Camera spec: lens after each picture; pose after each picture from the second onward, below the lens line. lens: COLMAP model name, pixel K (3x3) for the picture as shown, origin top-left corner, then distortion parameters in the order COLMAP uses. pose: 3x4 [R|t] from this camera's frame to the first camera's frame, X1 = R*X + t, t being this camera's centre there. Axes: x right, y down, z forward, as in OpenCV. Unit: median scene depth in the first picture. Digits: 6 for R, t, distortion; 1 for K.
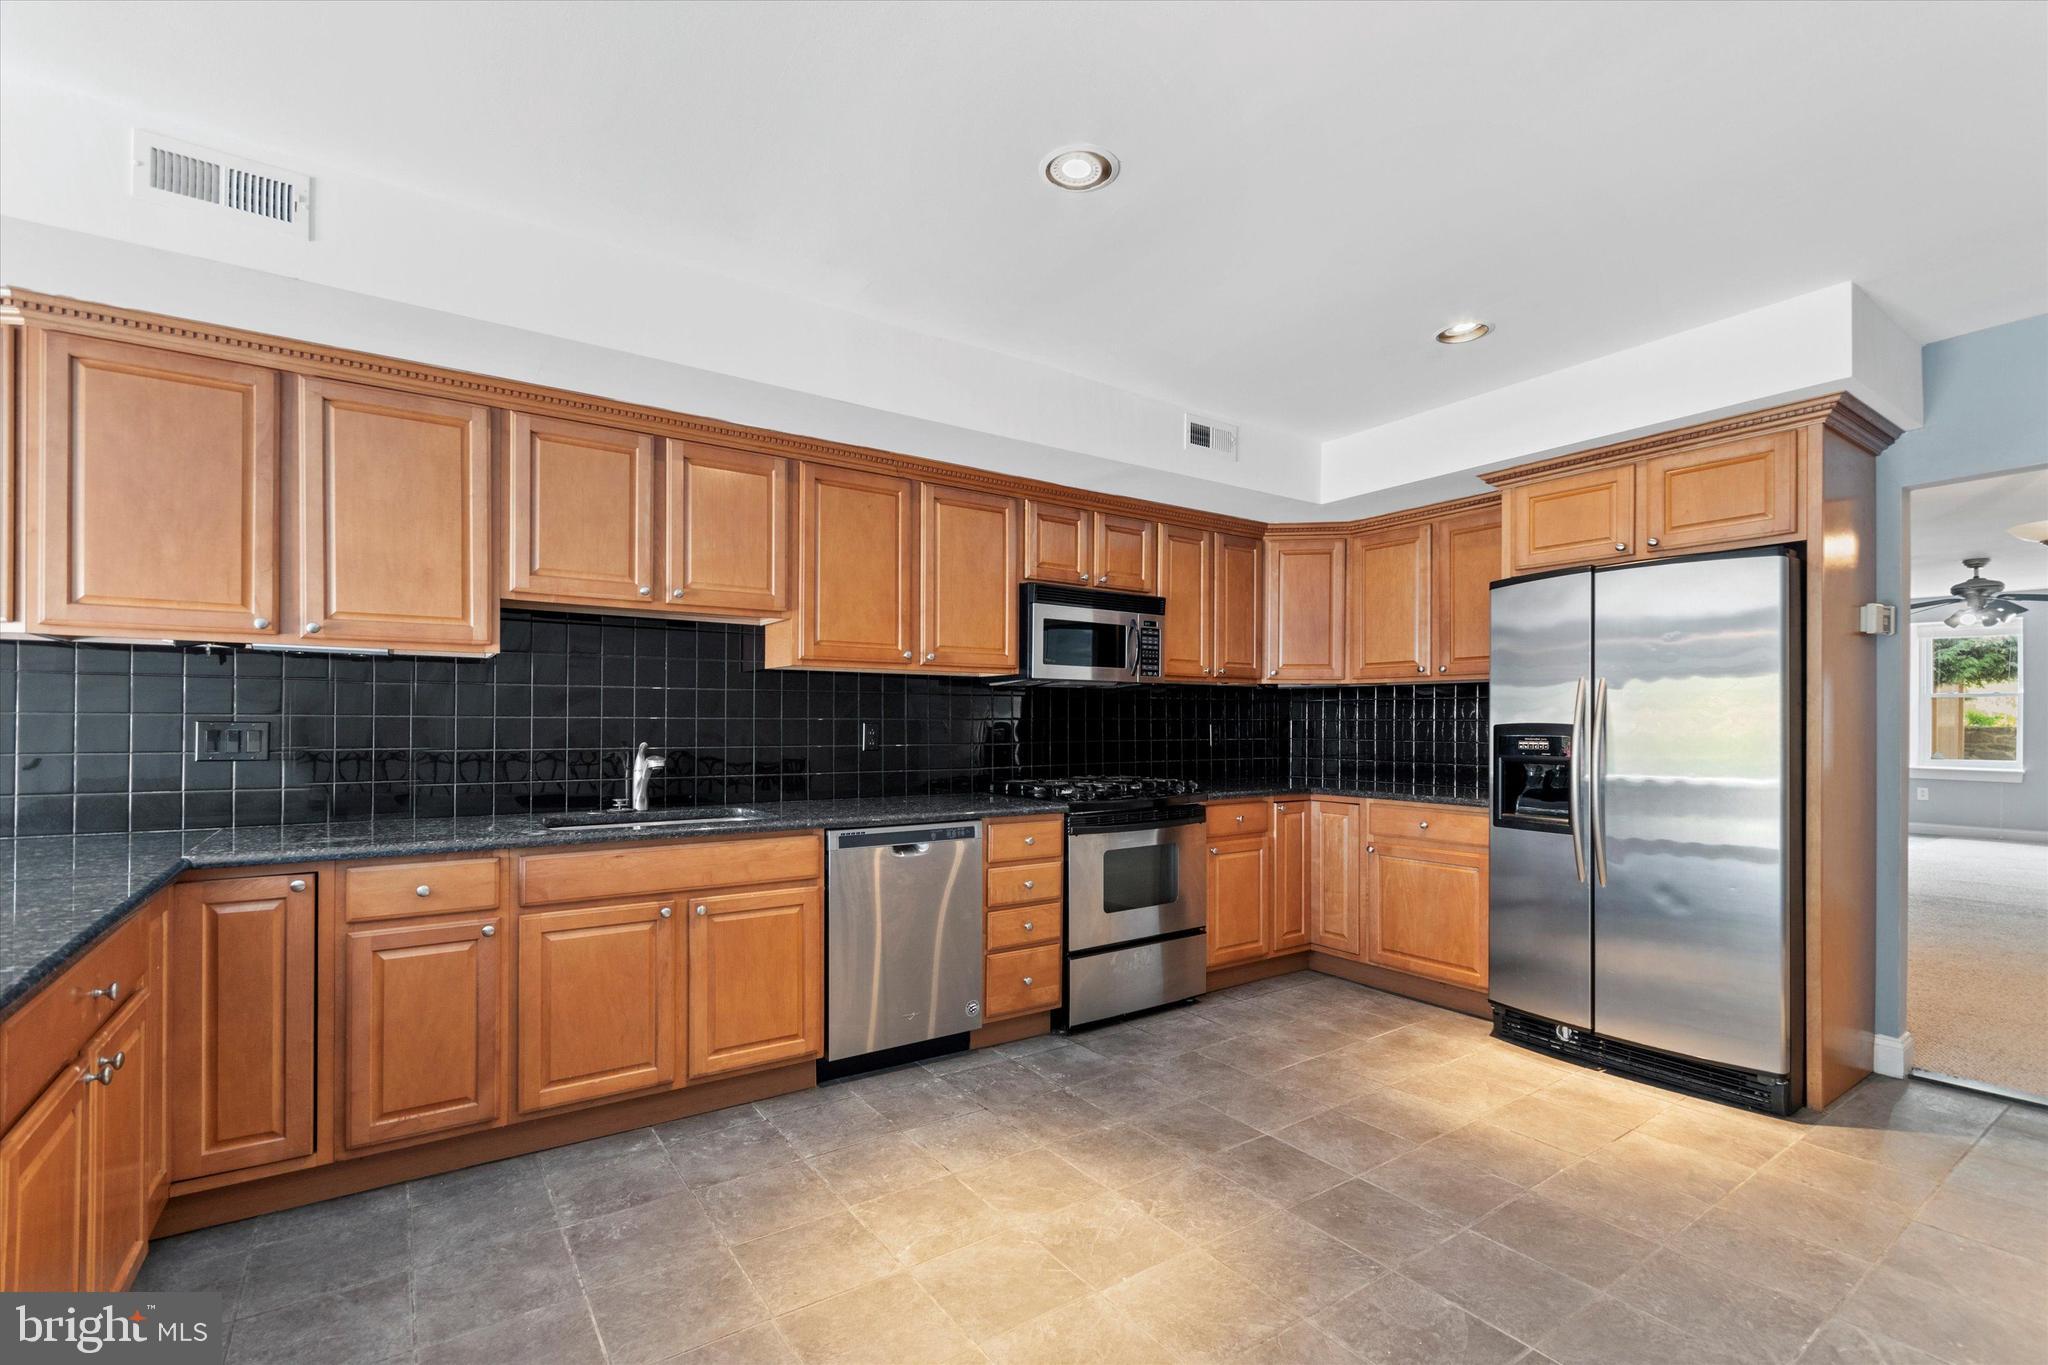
lens RADIAL K [[905.4, 0, 1014.8], [0, 905.4, 712.9], [0, 0, 1]] dist [0.004837, 0.000726]
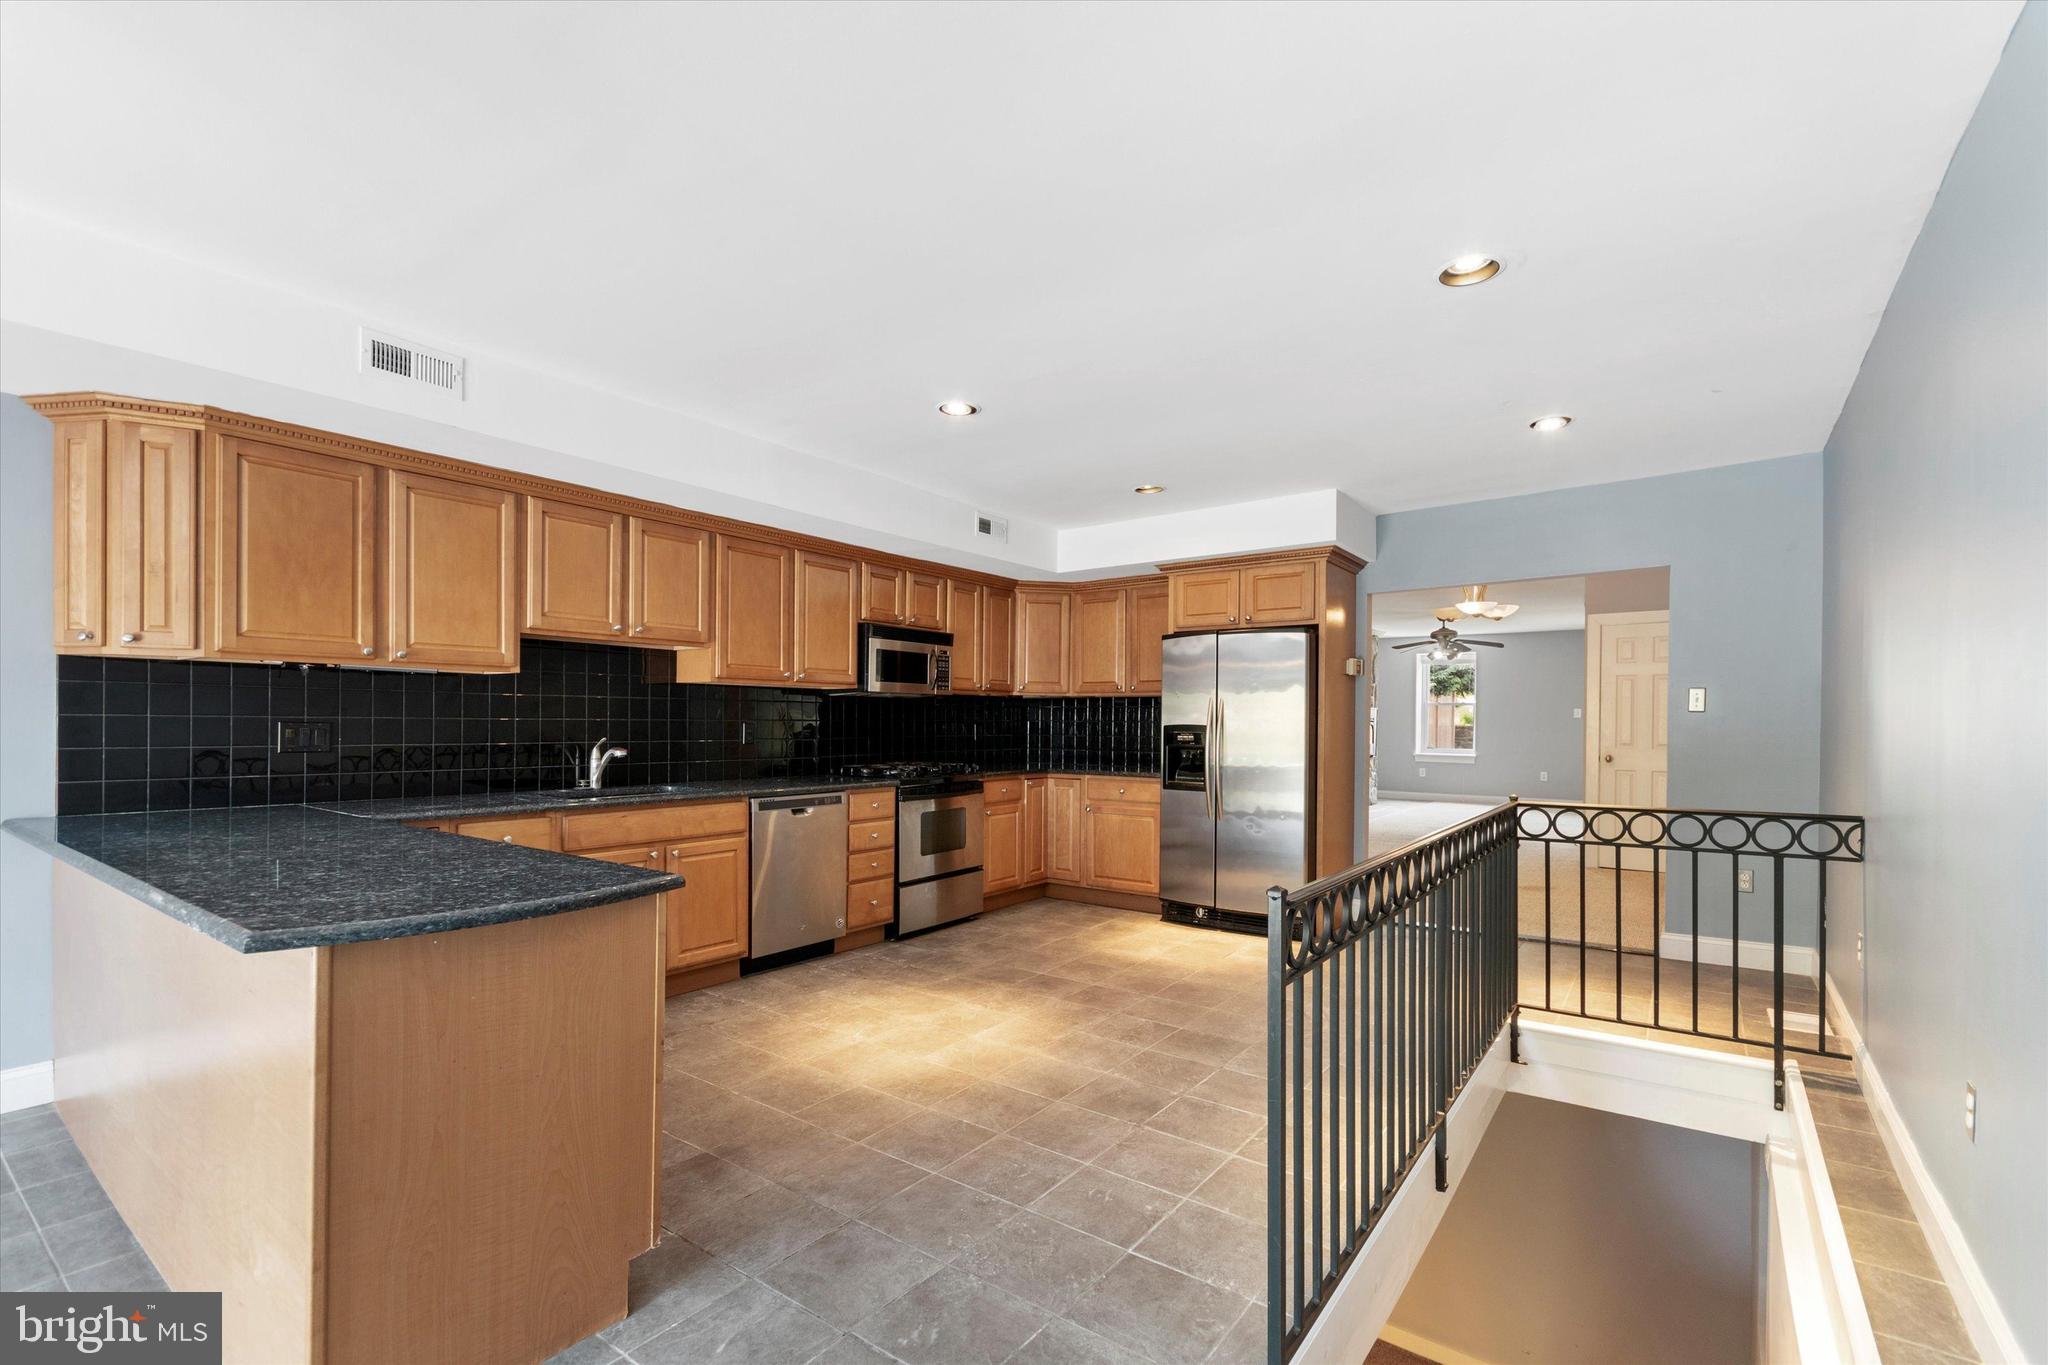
lens RADIAL K [[905.4, 0, 1014.8], [0, 905.4, 712.9], [0, 0, 1]] dist [0.004837, 0.000726]
pose [[0.945431, 0.005656, 0.325773, -0.249274], [-0.006562, 0.999977, 0.001681, -0.010062], [-0.325756, -0.003727, 0.945447, -0.440076]]
